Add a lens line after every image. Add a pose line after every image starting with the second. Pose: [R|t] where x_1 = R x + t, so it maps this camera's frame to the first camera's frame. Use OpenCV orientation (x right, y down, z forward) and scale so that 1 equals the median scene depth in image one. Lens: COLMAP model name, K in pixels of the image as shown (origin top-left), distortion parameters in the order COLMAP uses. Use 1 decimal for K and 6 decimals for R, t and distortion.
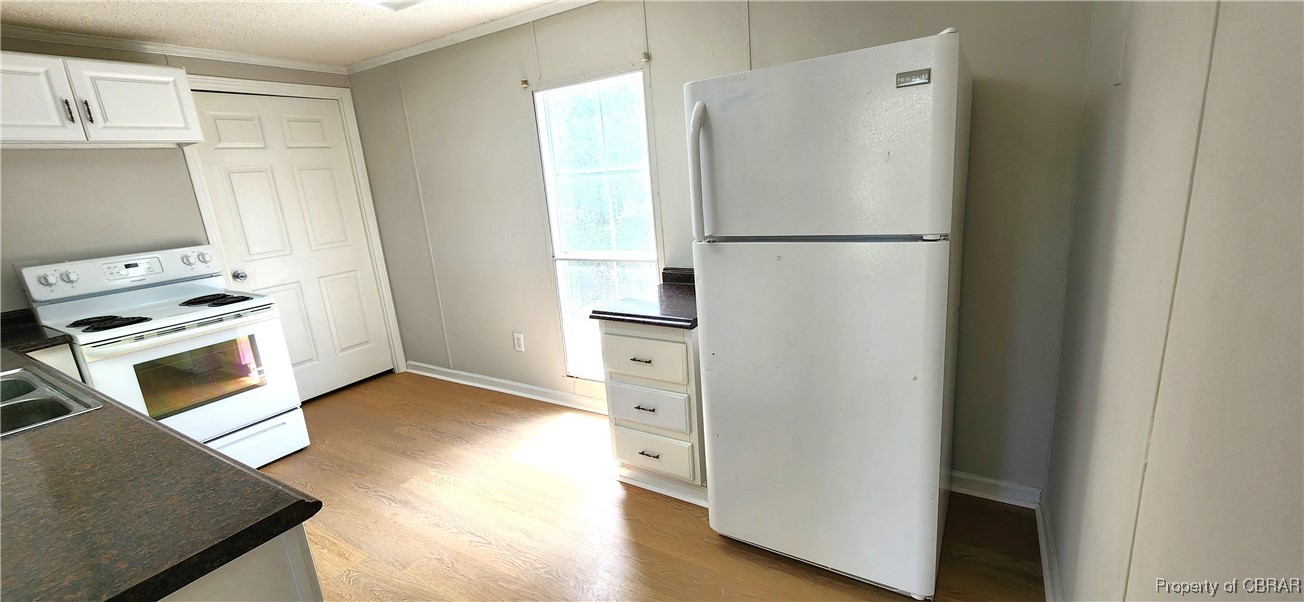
lens RADIAL K [[515.4, 0, 652.0], [0, 515.4, 301.0], [0, 0, 1]] dist [0.015487, -0.000018]
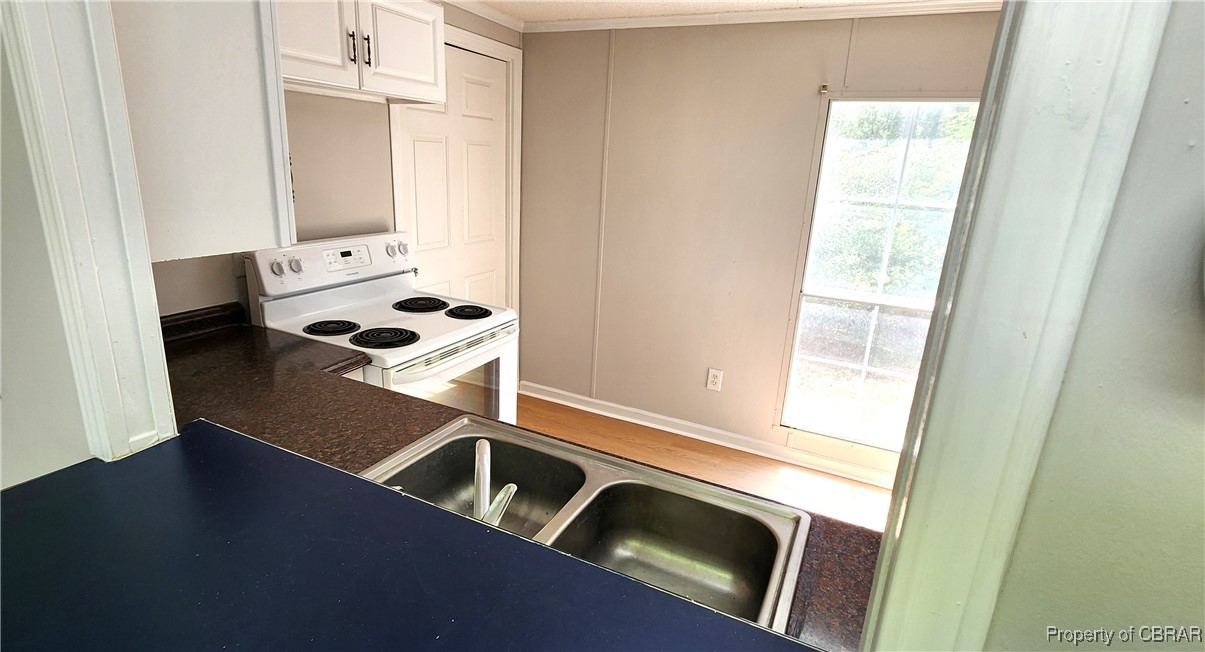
lens RADIAL K [[543.0, 0, 628.4], [0, 543.0, 326.6], [0, 0, 1]] dist [0.001701, 0.000158]
pose [[0.985970, 0.100187, 0.133511, -0.620731], [-0.105818, 0.993743, 0.035751, -0.030932], [-0.129094, -0.049377, 0.990402, 0.137369]]
